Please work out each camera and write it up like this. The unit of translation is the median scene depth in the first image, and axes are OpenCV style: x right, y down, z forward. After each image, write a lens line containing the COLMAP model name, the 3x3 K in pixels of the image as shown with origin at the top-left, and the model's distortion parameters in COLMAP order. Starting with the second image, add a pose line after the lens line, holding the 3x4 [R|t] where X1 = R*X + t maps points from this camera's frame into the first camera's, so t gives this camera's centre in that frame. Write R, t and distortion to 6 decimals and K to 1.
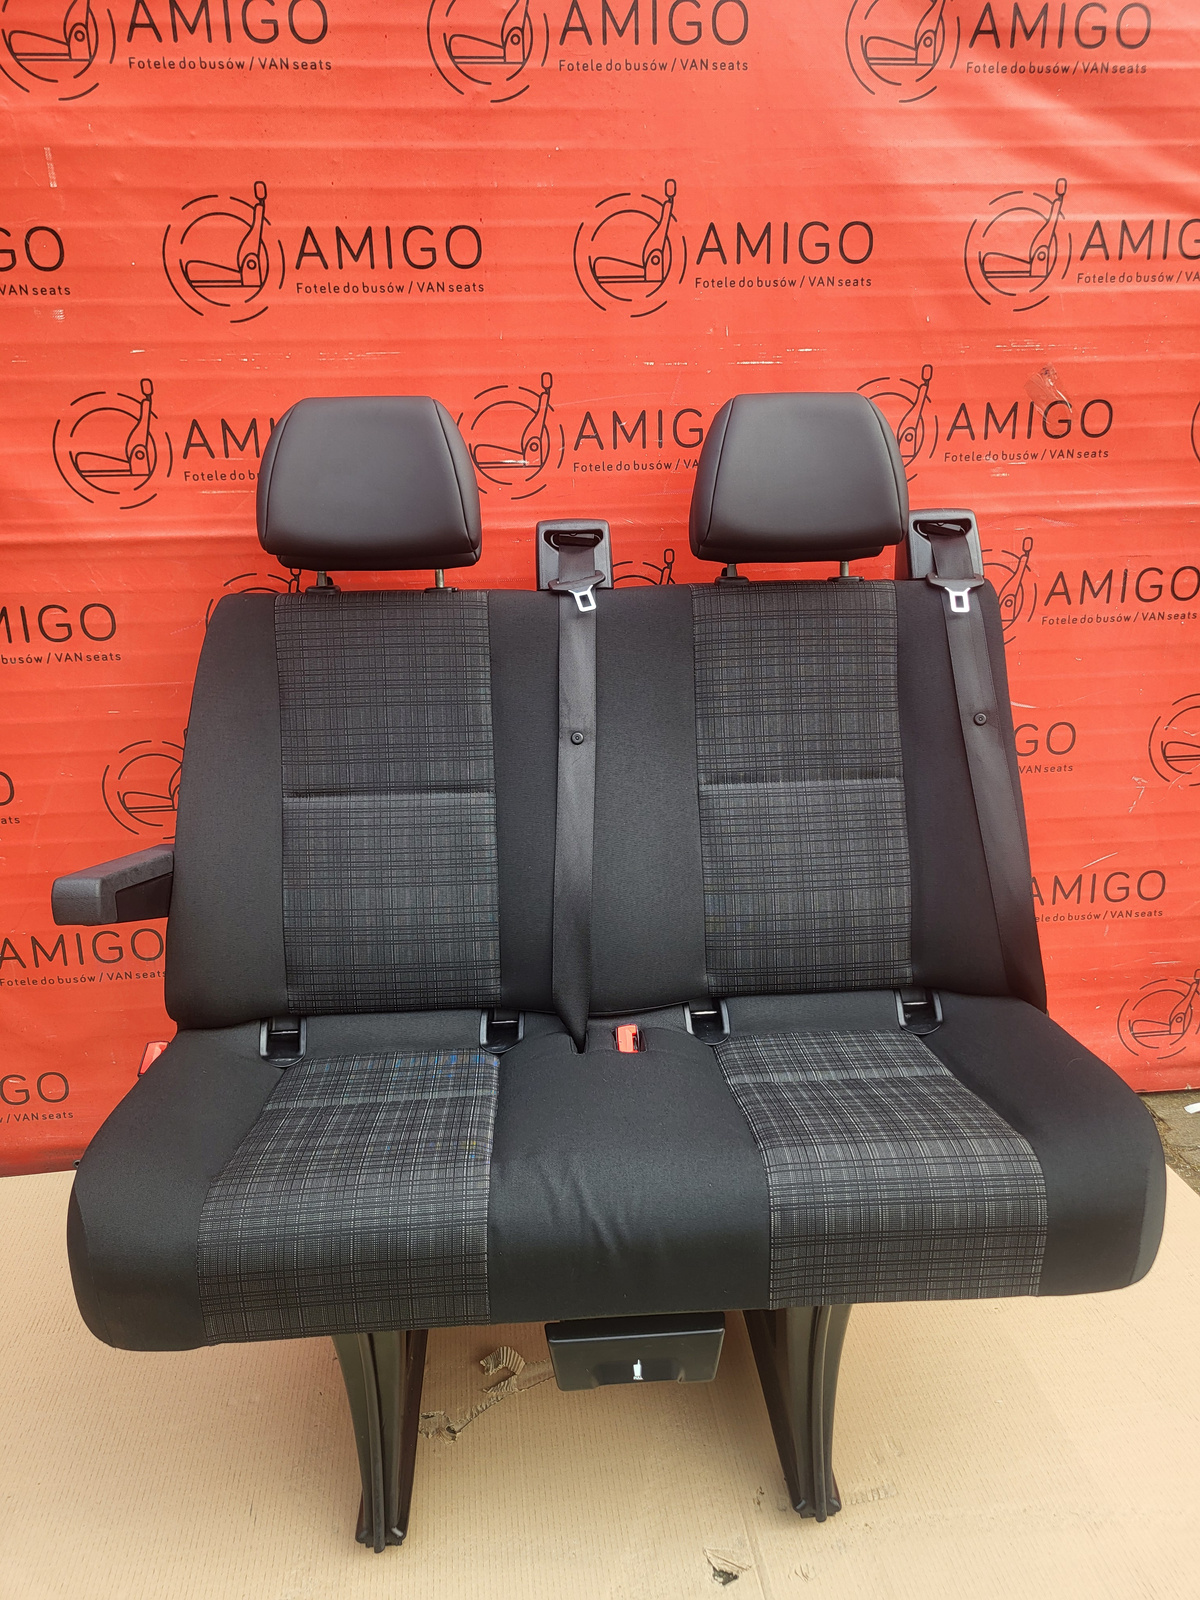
lens RADIAL K [[1238.0, 0, 603.0], [0, 1238.0, 785.0], [0, 0, 1]] dist [0.055380, -0.063419]
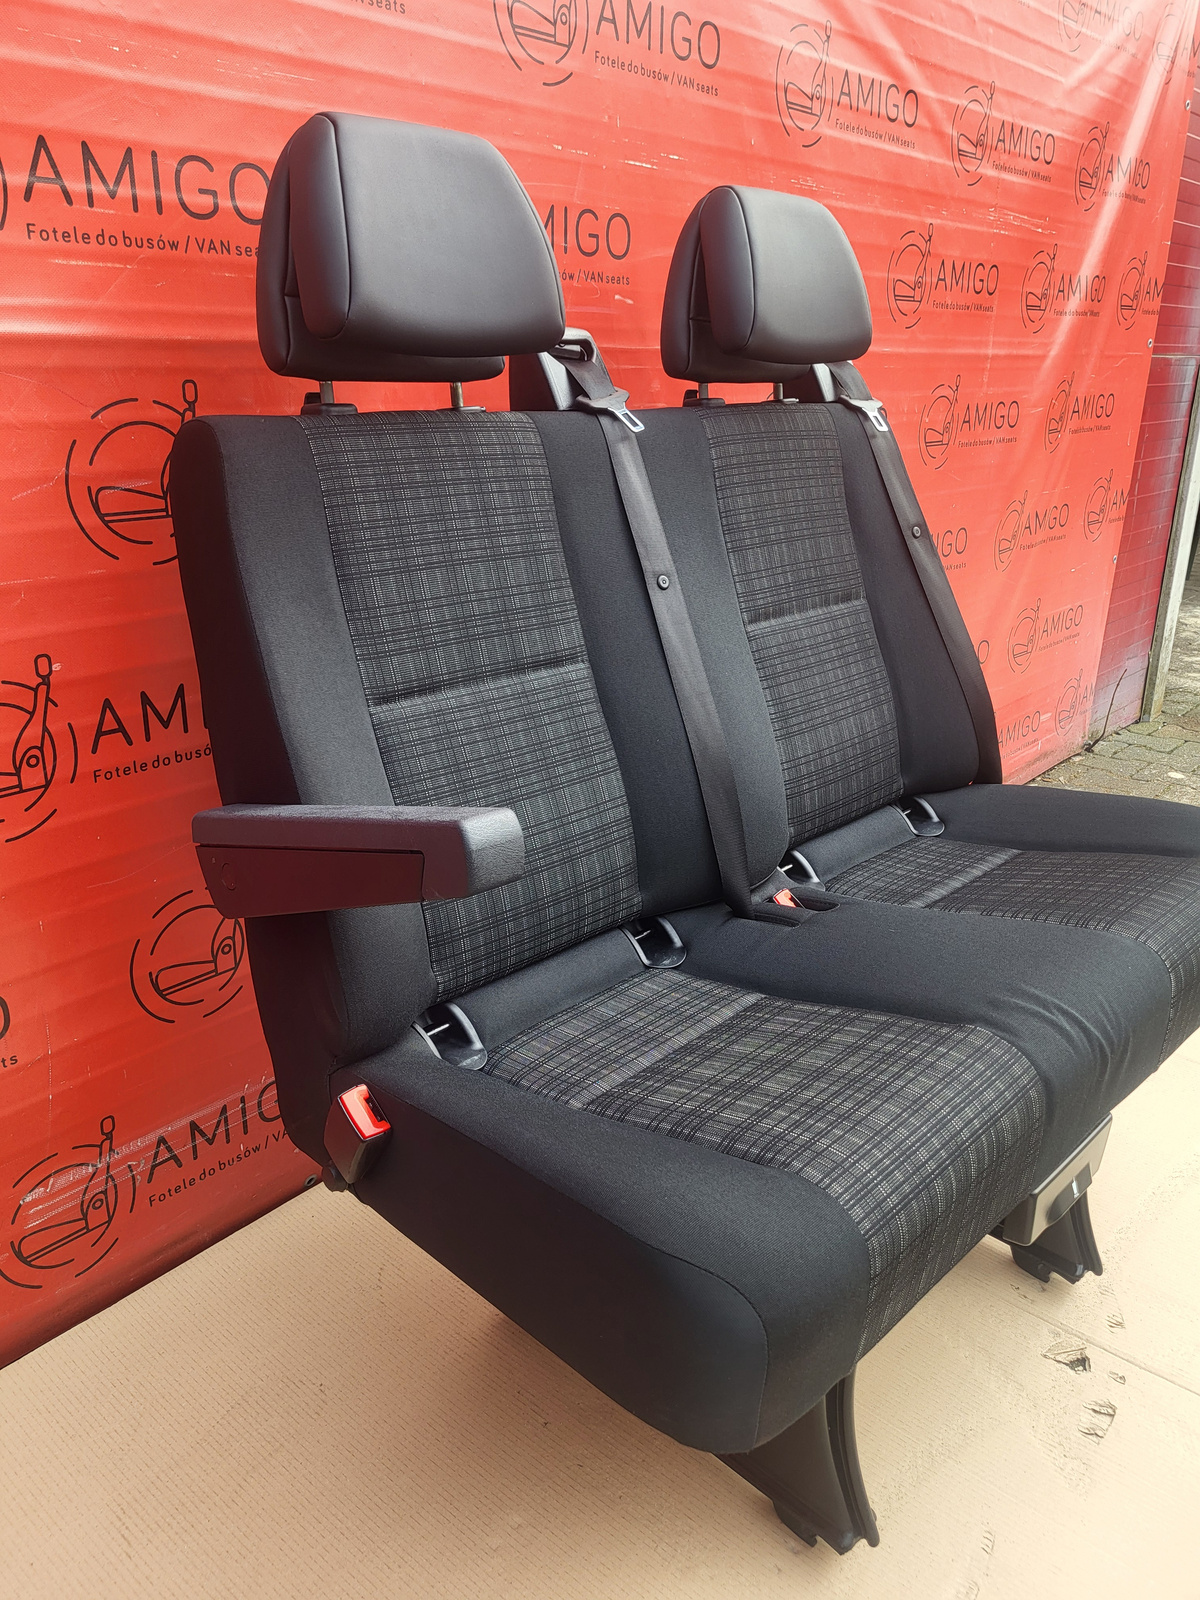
lens RADIAL K [[1238.0, 0, 603.0], [0, 1238.0, 785.0], [0, 0, 1]] dist [0.055380, -0.063419]
pose [[0.731900, -0.195501, 0.652765, -0.620073], [0.176669, 0.979645, 0.095313, 0.009558], [-0.658111, 0.045564, 0.751541, 0.391342]]
